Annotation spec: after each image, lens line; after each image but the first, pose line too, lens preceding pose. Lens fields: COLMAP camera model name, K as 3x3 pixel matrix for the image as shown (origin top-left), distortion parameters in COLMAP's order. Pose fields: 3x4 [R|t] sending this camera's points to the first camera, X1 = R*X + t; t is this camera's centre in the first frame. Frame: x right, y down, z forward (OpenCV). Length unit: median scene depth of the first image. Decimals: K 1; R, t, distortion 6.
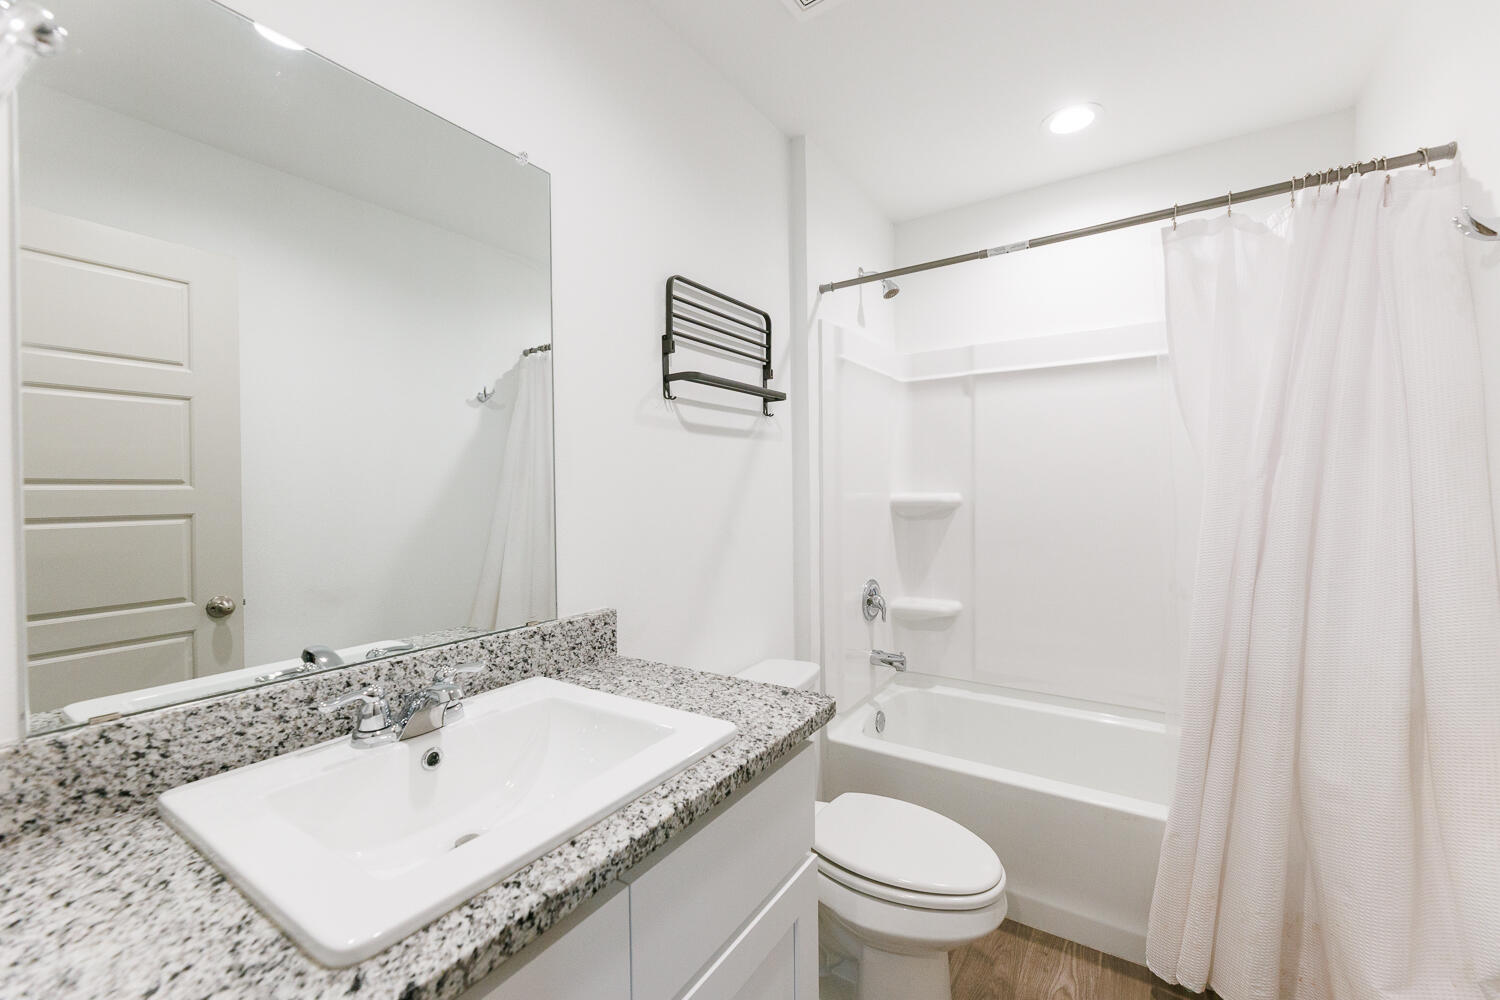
lens RADIAL K [[615.7, 0, 747.1], [0, 615.7, 503.8], [0, 0, 1]] dist [-0.006880, 0.000242]
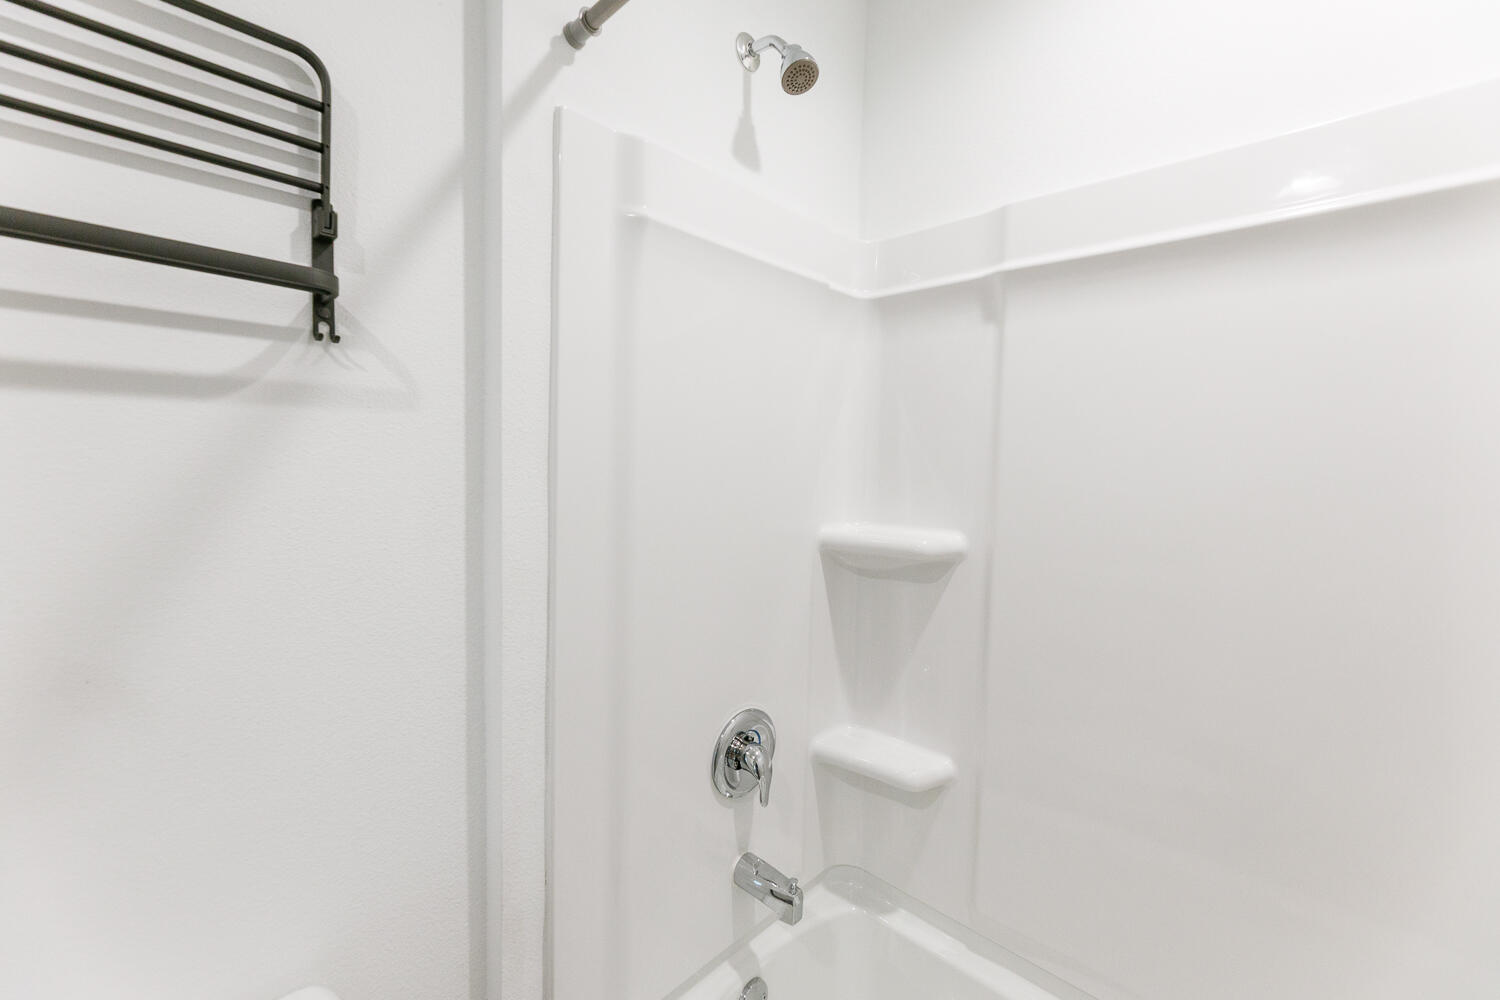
lens RADIAL K [[615.7, 0, 750.3], [0, 615.7, 500.9], [0, 0, 1]] dist [-0.006880, 0.000242]
pose [[0.984874, 0.044750, -0.167393, 0.478398], [-0.038454, 0.998432, 0.040669, -0.099092], [0.168951, -0.033617, 0.985051, 0.930849]]
